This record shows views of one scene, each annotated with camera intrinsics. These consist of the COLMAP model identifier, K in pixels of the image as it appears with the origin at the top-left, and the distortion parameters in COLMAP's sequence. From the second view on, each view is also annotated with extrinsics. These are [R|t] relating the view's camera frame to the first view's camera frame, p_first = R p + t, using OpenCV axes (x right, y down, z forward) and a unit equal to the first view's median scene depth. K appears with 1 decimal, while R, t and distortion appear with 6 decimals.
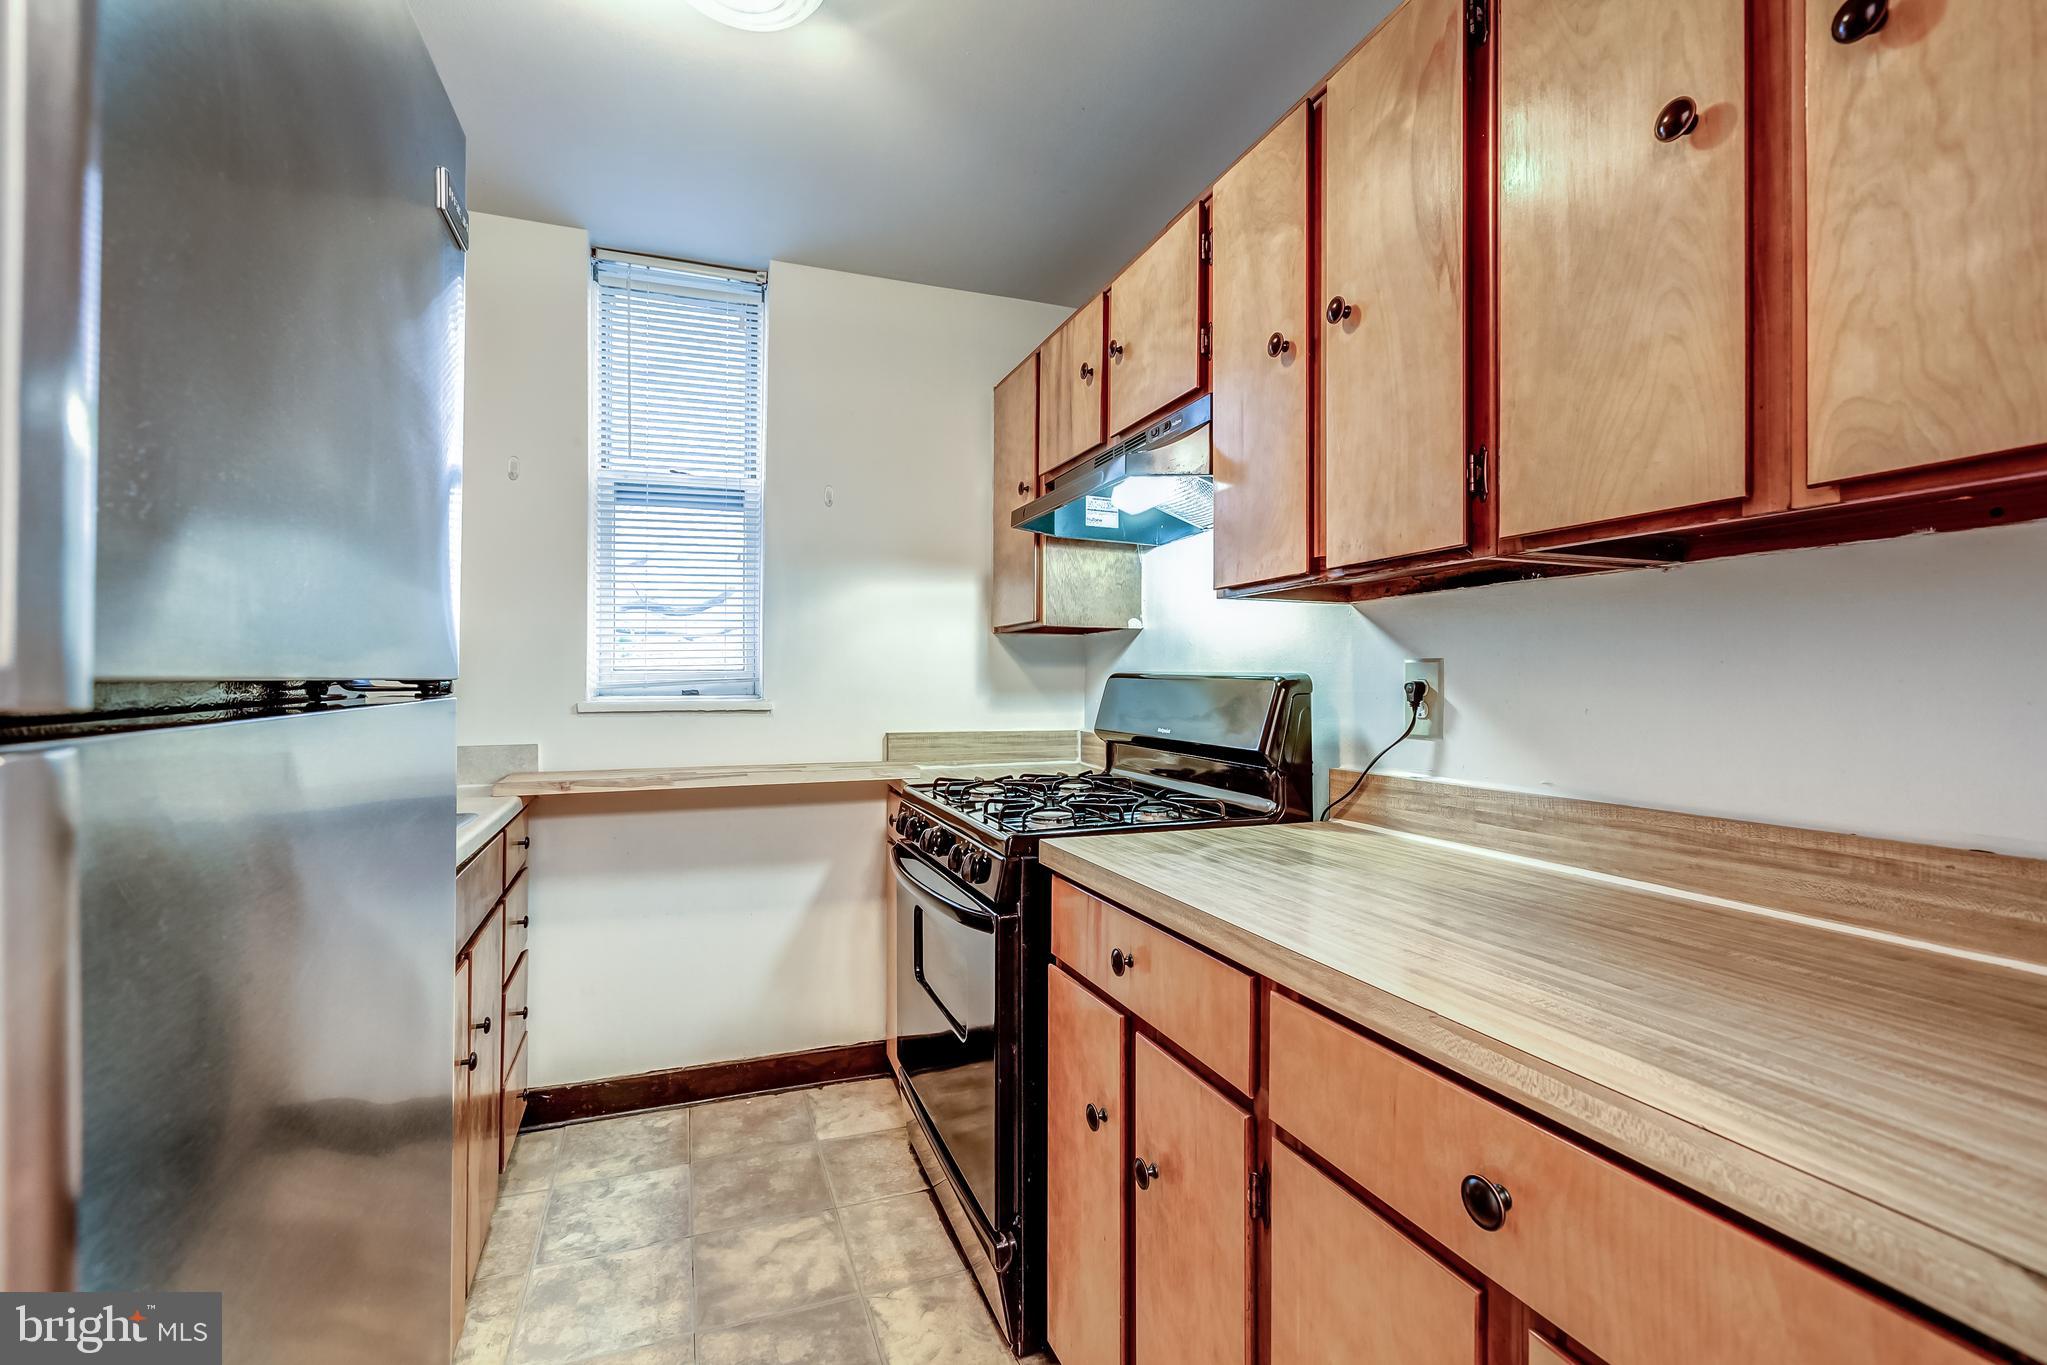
lens RADIAL K [[908.4, 0, 1018.4], [0, 908.4, 677.8], [0, 0, 1]] dist [0.002961, -0.000278]
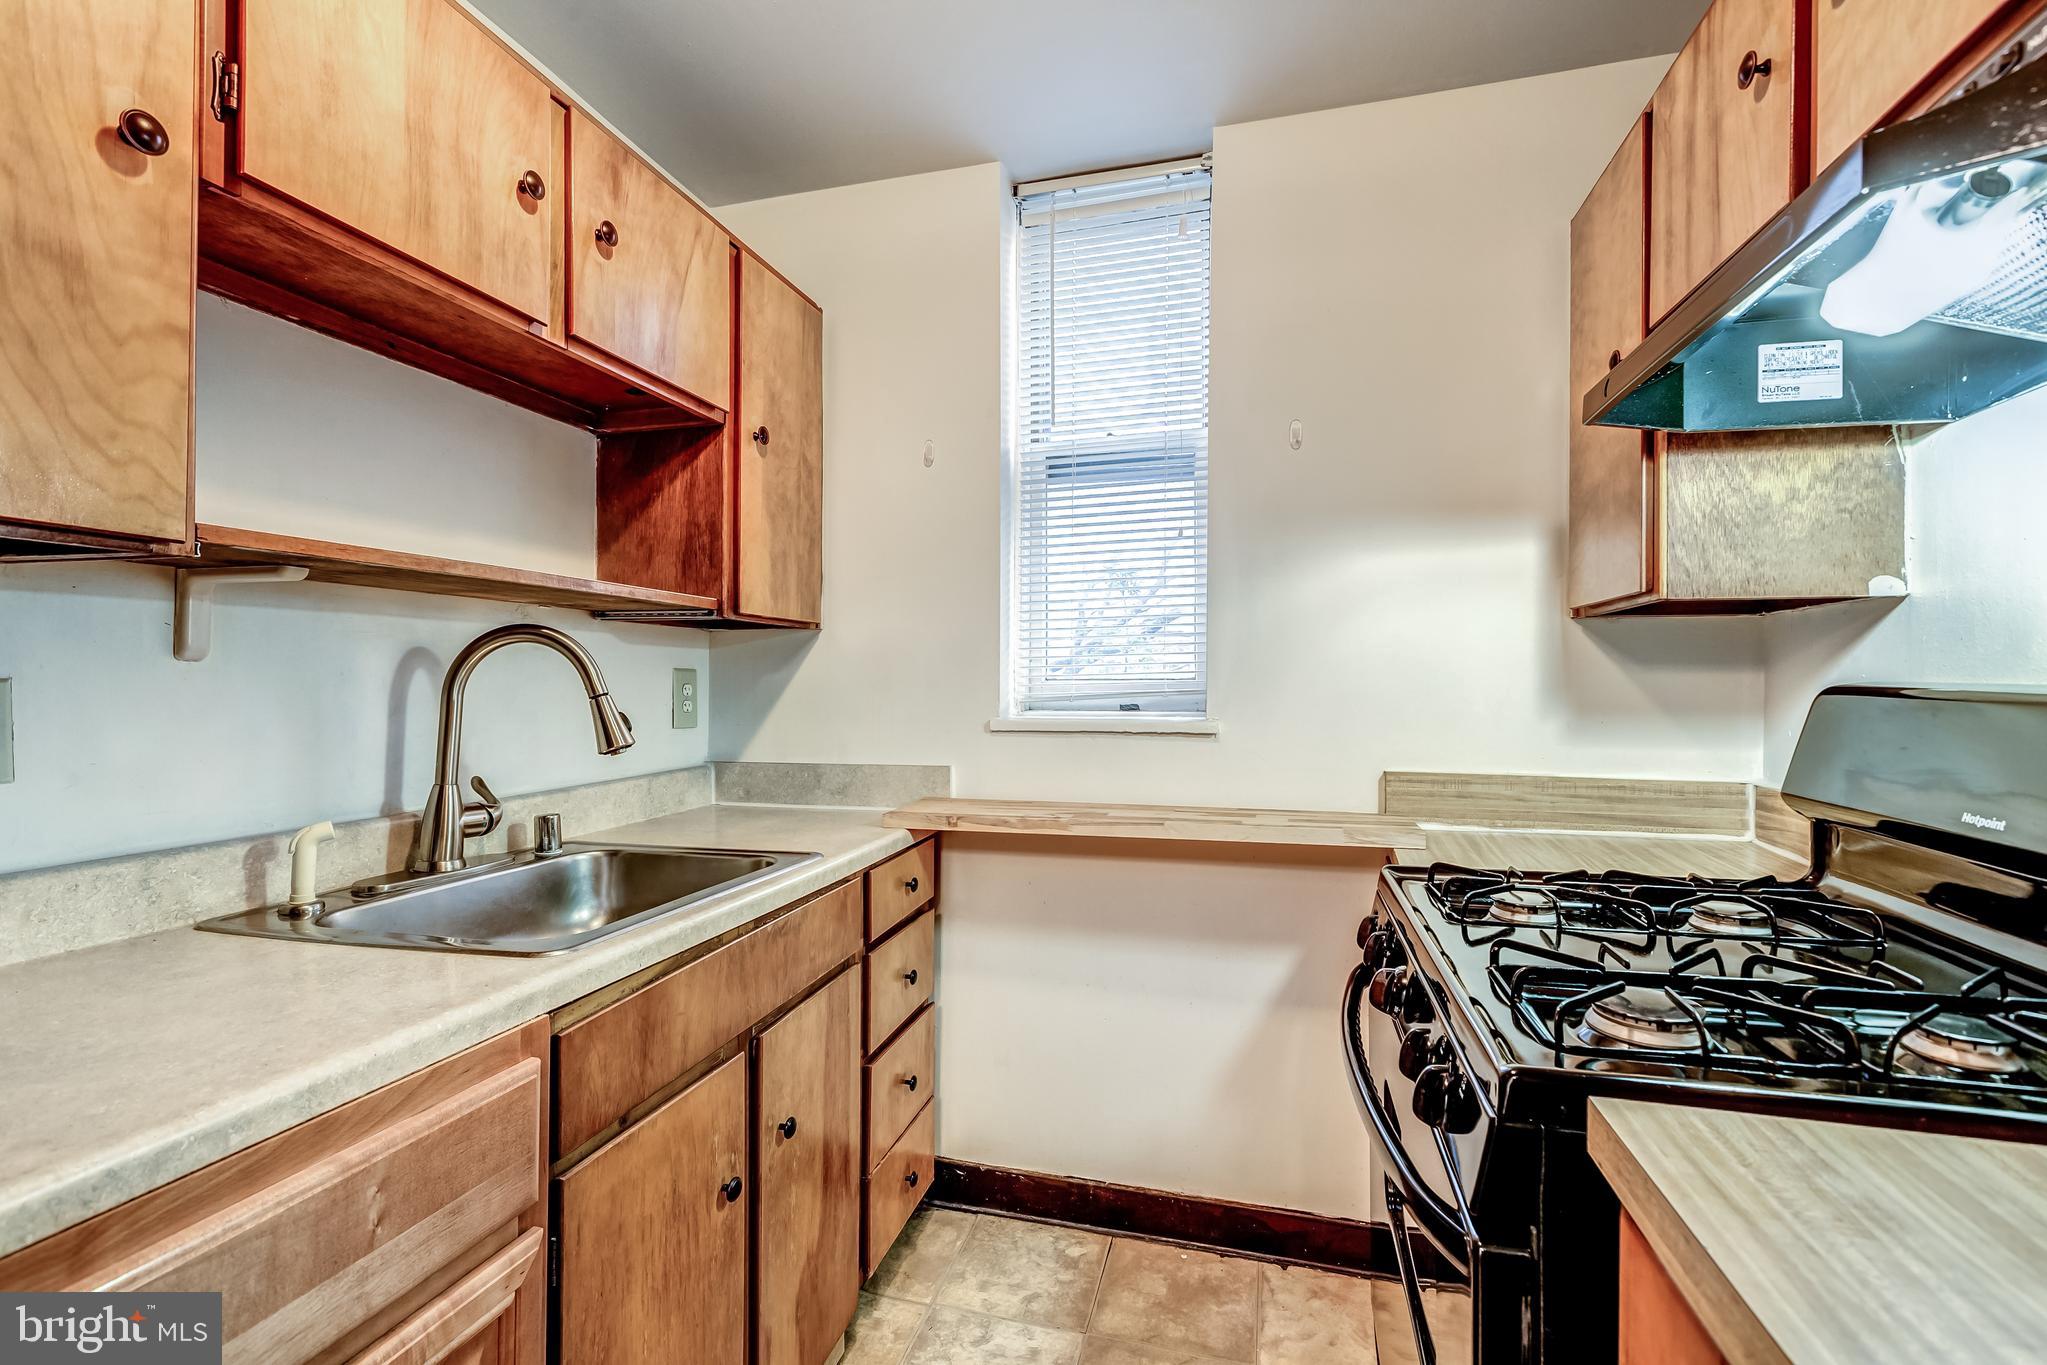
lens RADIAL K [[908.4, 0, 1021.6], [0, 908.4, 679.3], [0, 0, 1]] dist [0.002961, -0.000278]
pose [[0.810770, -0.002821, -0.585359, 0.035353], [0.001766, 0.999996, -0.002373, -0.007647], [0.585363, 0.000890, 0.810771, 0.316249]]
